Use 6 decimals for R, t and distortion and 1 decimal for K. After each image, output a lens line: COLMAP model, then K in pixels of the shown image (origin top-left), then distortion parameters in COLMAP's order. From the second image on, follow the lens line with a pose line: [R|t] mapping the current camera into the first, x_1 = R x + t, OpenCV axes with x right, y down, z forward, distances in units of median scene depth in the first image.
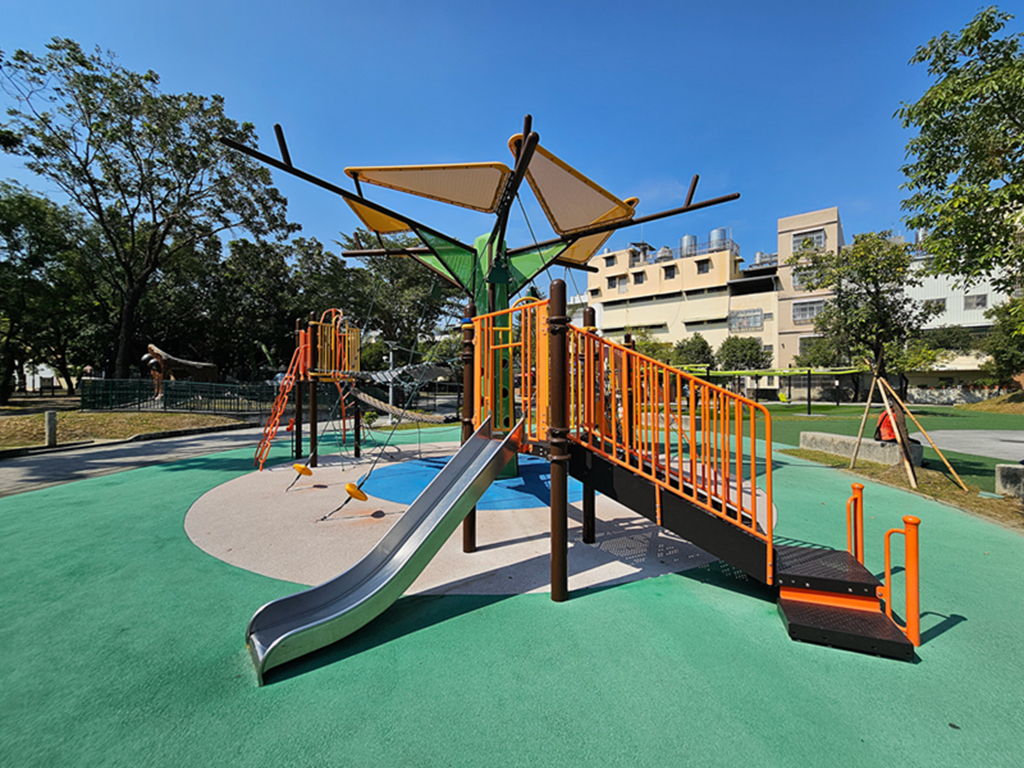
lens RADIAL K [[416.9, 0, 511.1], [0, 416.9, 384.2], [0, 0, 1]] dist [-0.000237, -0.000079]
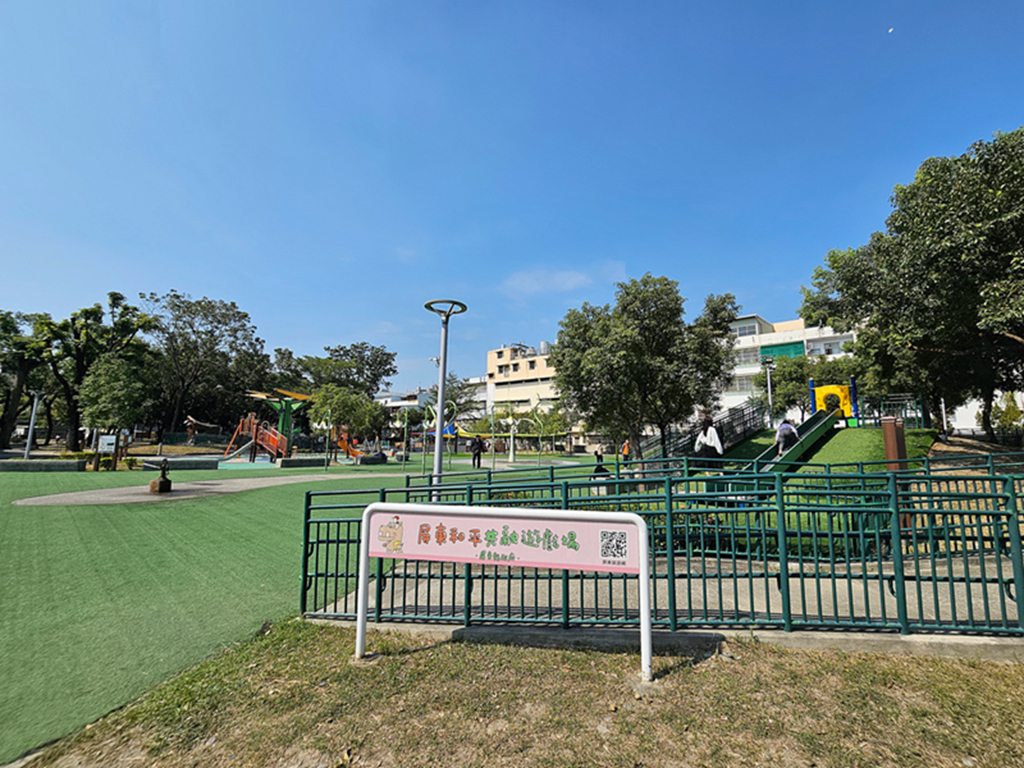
lens RADIAL K [[416.9, 0, 514.7], [0, 416.9, 383.4], [0, 0, 1]] dist [-0.000237, -0.000079]
pose [[0.999826, 0.014197, -0.012116, 0.330632], [-0.015737, 0.990272, -0.138253, 0.002161], [0.010036, 0.138420, 0.990323, -0.450039]]
